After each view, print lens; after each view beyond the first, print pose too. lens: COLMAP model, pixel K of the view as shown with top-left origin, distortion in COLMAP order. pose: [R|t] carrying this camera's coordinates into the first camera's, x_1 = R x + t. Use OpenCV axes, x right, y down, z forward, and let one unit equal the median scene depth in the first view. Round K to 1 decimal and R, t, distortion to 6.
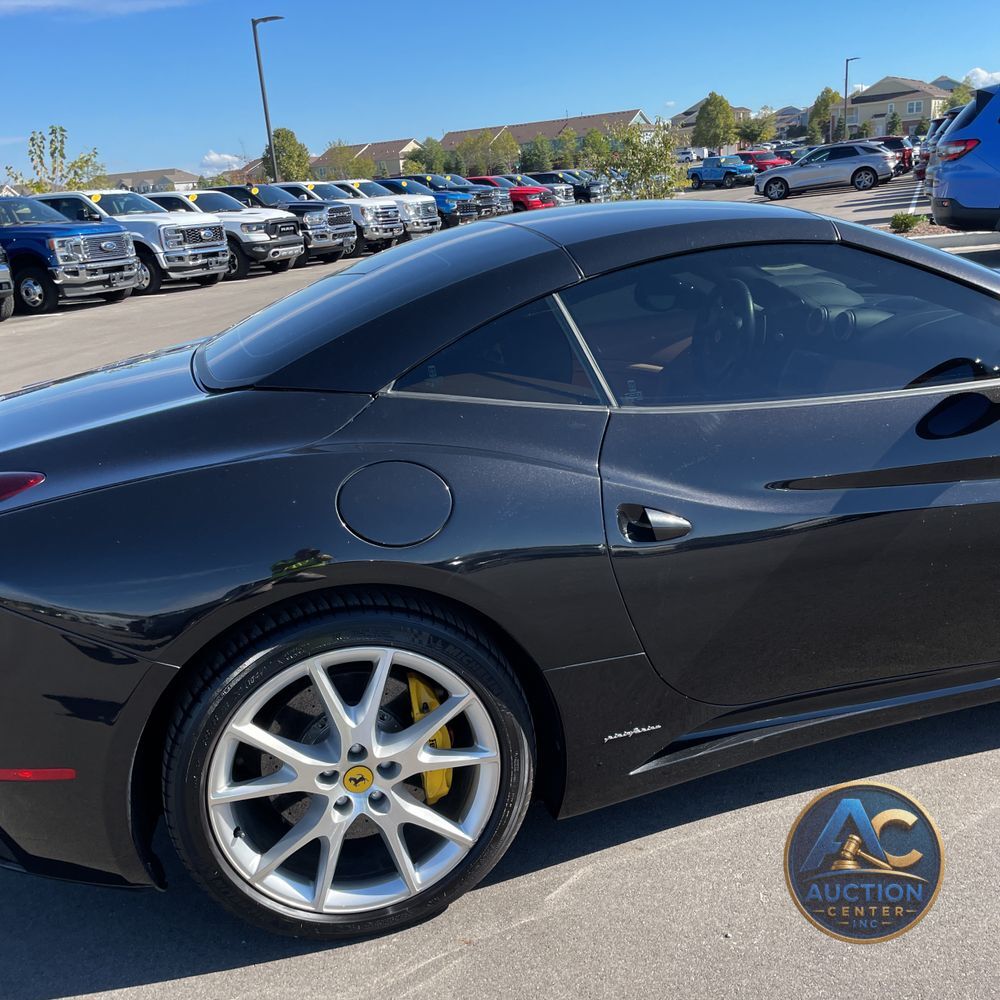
lens RADIAL K [[1009.2, 0, 500.0], [0, 1009.2, 500.0], [0, 0, 1]] dist [0.093690, -0.128606]
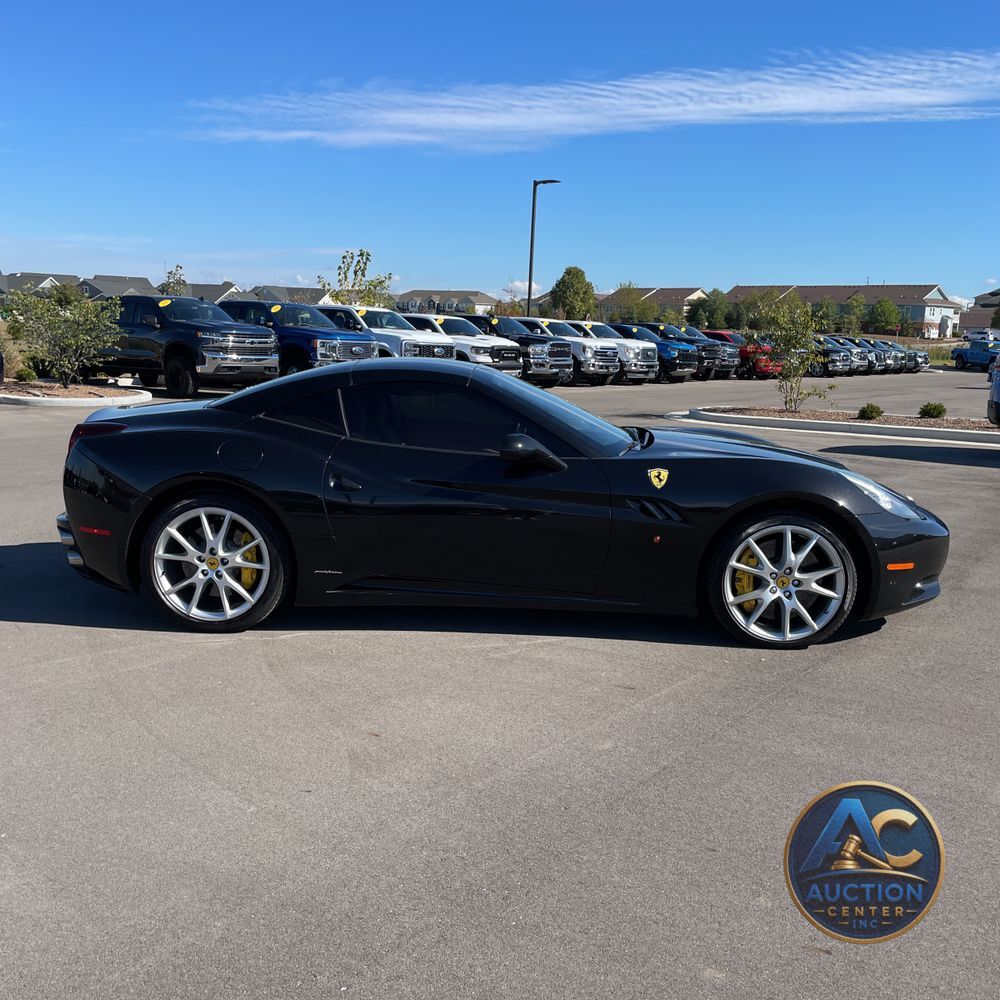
lens RADIAL K [[1004.9, 0, 496.3], [0, 1004.9, 498.2], [0, 0, 1]] dist [0.110326, -0.148673]
pose [[0.954588, 0.164441, -0.248439, 0.090908], [-0.194976, 0.975321, -0.103604, 0.019499], [0.225271, 0.147339, 0.963091, -0.102821]]
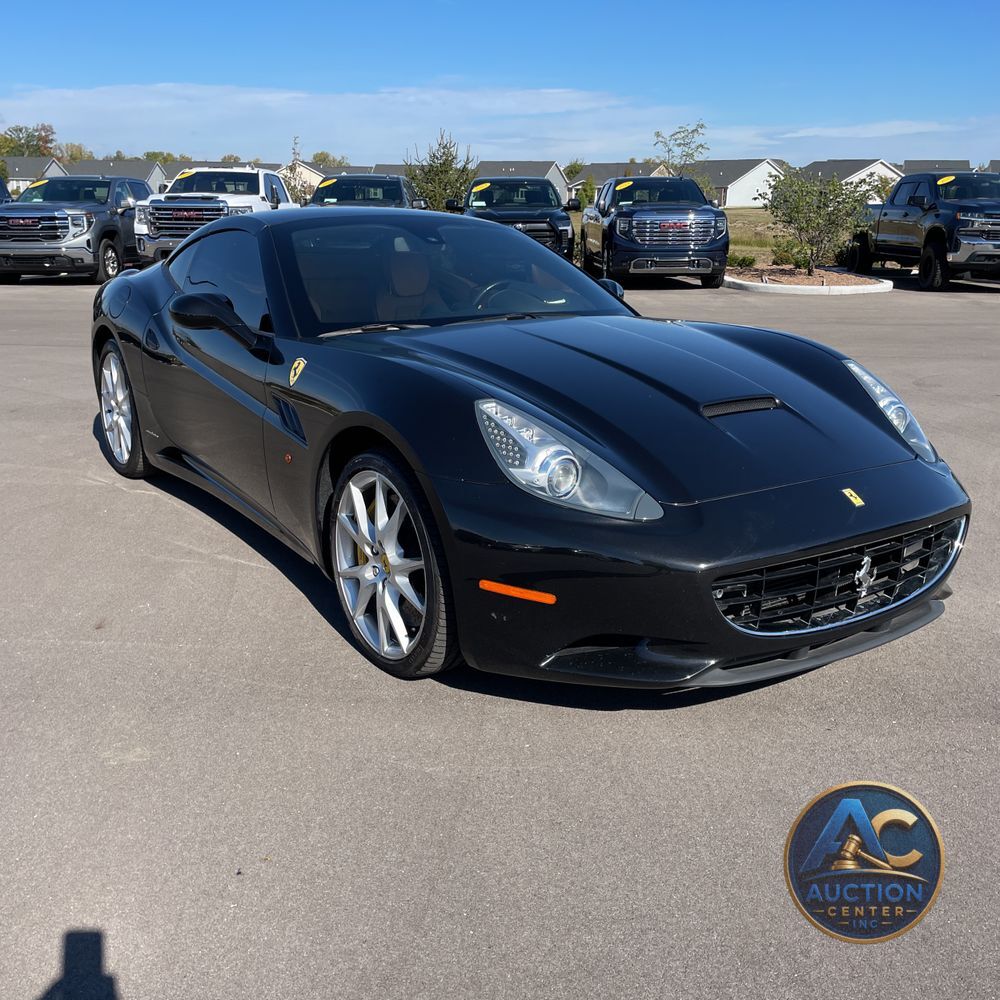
lens RADIAL K [[1009.2, 0, 500.0], [0, 1009.2, 500.0], [0, 0, 1]] dist [0.093690, -0.128606]
pose [[0.351558, 0.358631, -0.864749, 0.207061], [-0.326796, 0.912618, 0.245627, -0.038005], [0.877275, 0.196244, 0.438037, 0.061112]]
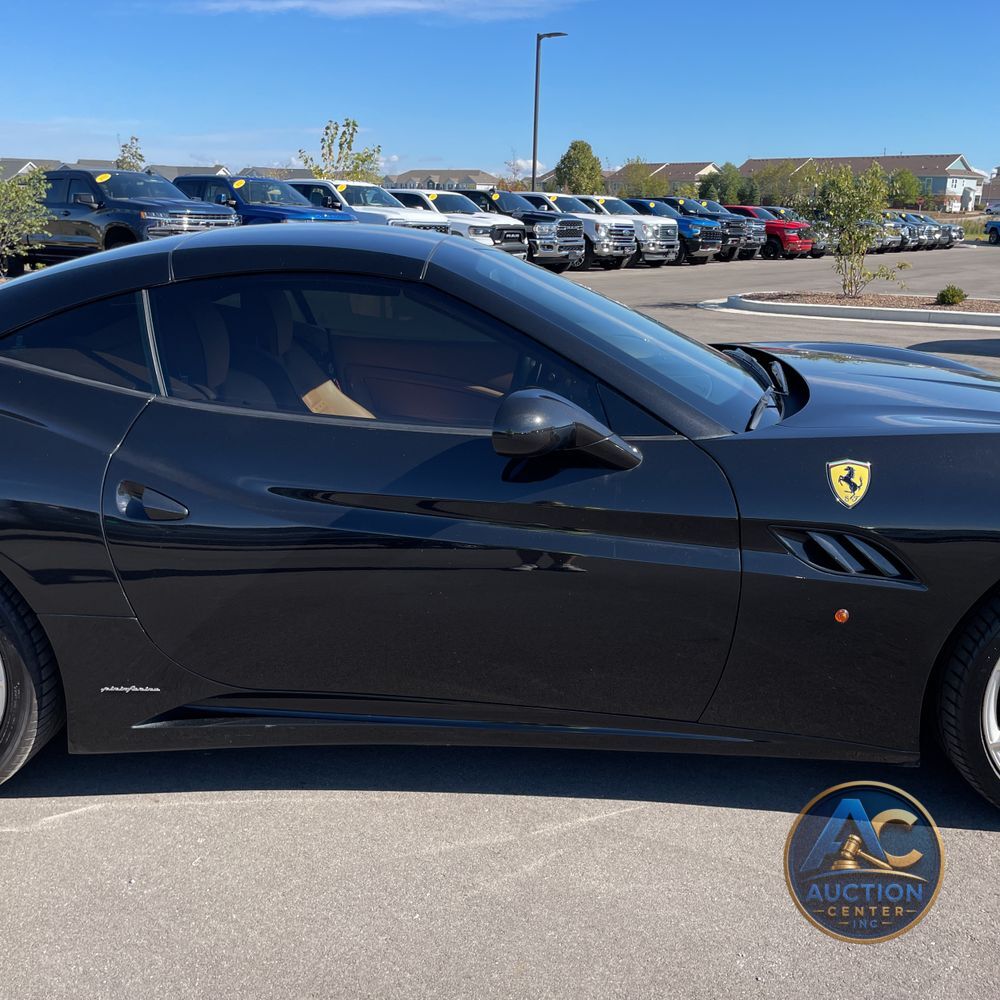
lens RADIAL K [[1009.2, 0, 500.0], [0, 1009.2, 500.0], [0, 0, 1]] dist [0.093690, -0.128606]
pose [[0.956747, 0.175174, -0.232268, 0.063338], [-0.178771, 0.983875, 0.005641, -0.004499], [0.229511, 0.036126, 0.972635, 0.000188]]
